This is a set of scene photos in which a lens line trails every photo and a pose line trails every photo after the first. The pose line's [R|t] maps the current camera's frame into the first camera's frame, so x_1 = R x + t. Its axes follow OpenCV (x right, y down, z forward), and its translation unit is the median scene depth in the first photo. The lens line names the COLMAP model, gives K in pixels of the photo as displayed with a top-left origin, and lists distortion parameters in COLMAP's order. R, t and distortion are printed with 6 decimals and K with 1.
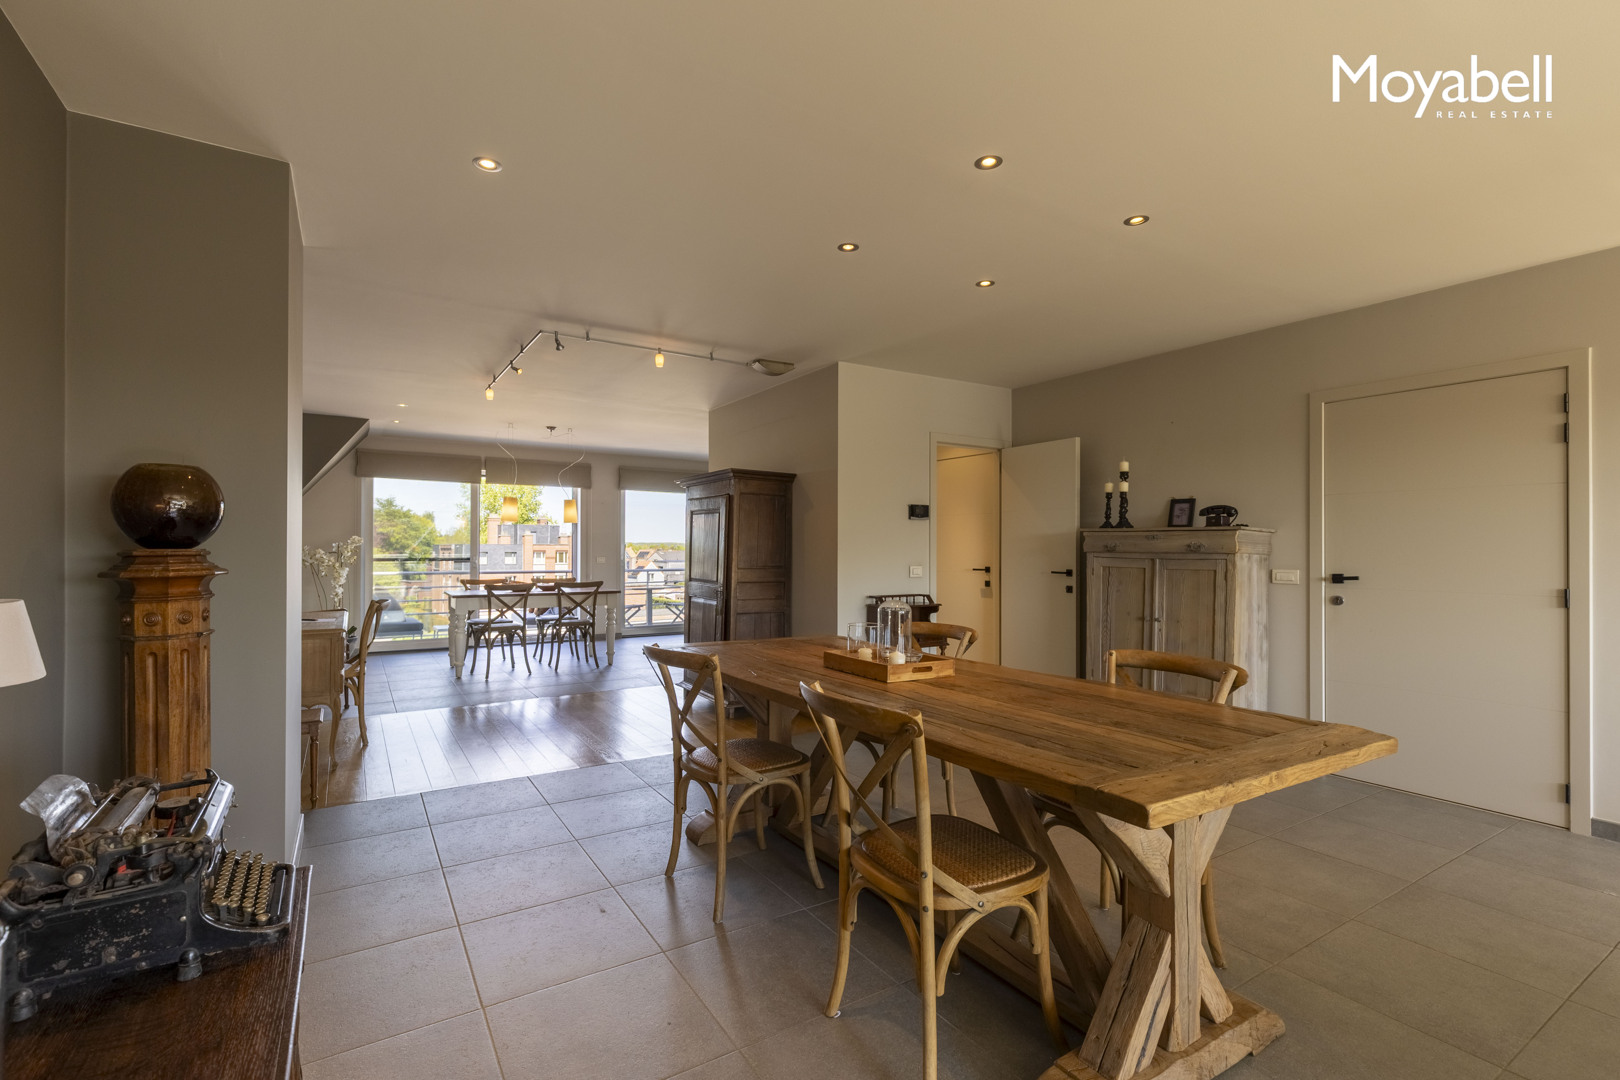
lens RADIAL K [[736.0, 0, 810.9], [0, 736.0, 547.2], [0, 0, 1]] dist [0.002479, 0.000624]
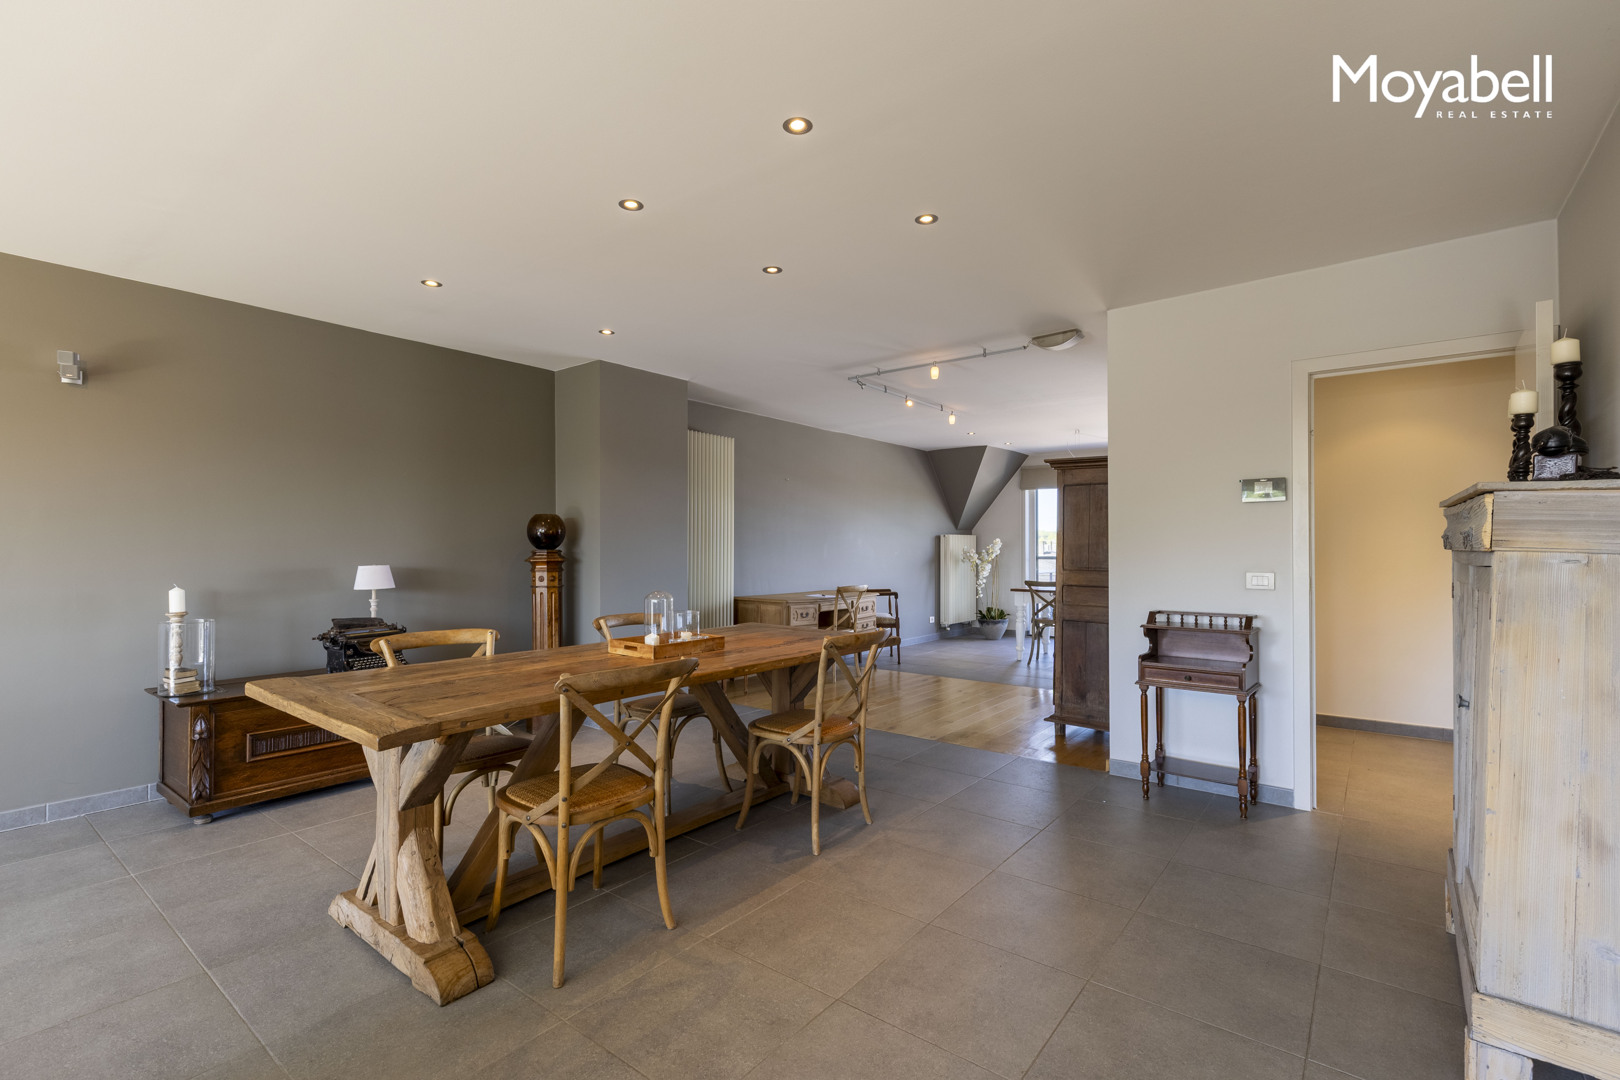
lens RADIAL K [[736.0, 0, 811.5], [0, 736.0, 543.9], [0, 0, 1]] dist [0.002479, 0.000624]
pose [[0.337609, -0.009118, -0.941242, 0.717351], [0.004852, 0.999957, -0.007947, 0.003463], [0.941274, -0.001884, 0.337638, 0.450872]]
